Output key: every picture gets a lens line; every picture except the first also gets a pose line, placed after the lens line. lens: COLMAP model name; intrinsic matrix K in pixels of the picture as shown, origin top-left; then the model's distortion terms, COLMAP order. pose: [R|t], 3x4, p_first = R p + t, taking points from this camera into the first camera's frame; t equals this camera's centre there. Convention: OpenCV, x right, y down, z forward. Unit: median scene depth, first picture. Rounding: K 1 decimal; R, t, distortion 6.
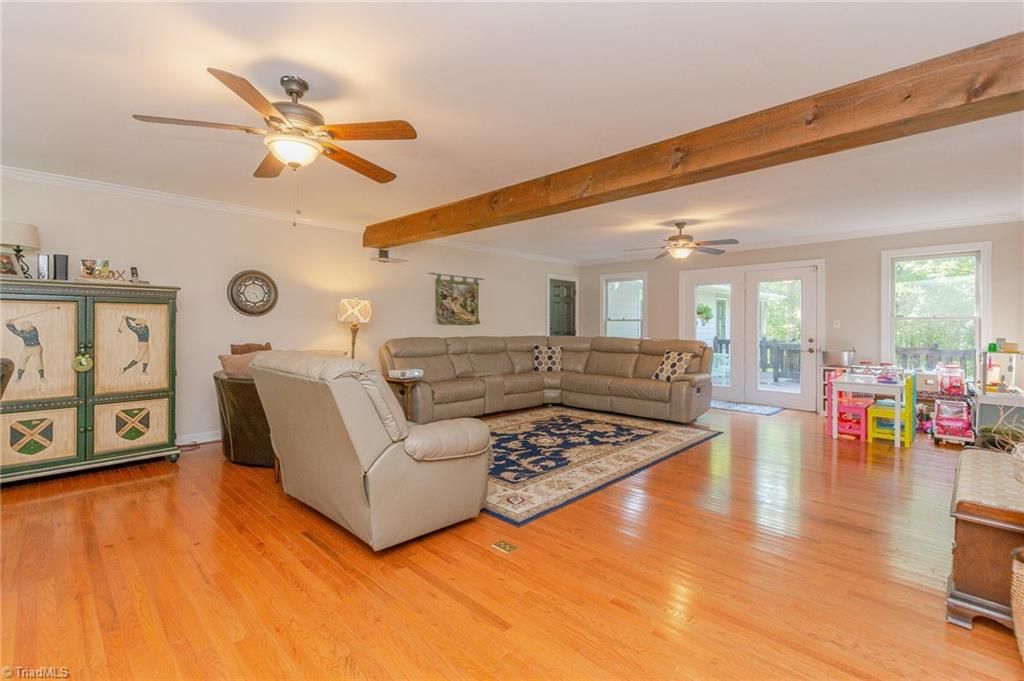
lens RADIAL K [[457.3, 0, 512.8], [0, 457.3, 331.0], [0, 0, 1]] dist [0.007144, -0.000632]
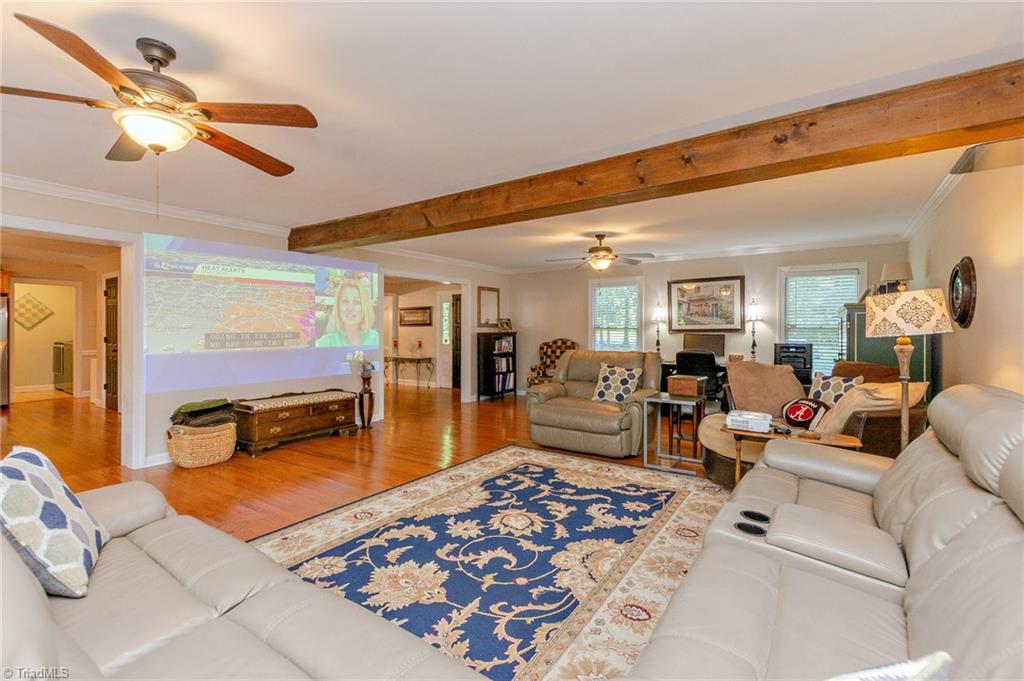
lens RADIAL K [[457.3, 0, 512.9], [0, 457.3, 333.8], [0, 0, 1]] dist [0.007144, -0.000632]
pose [[-0.984948, -0.007893, -0.172668, 0.229079], [-0.011159, 0.999777, 0.017947, -0.037064], [0.172488, 0.019604, -0.984817, 1.970085]]
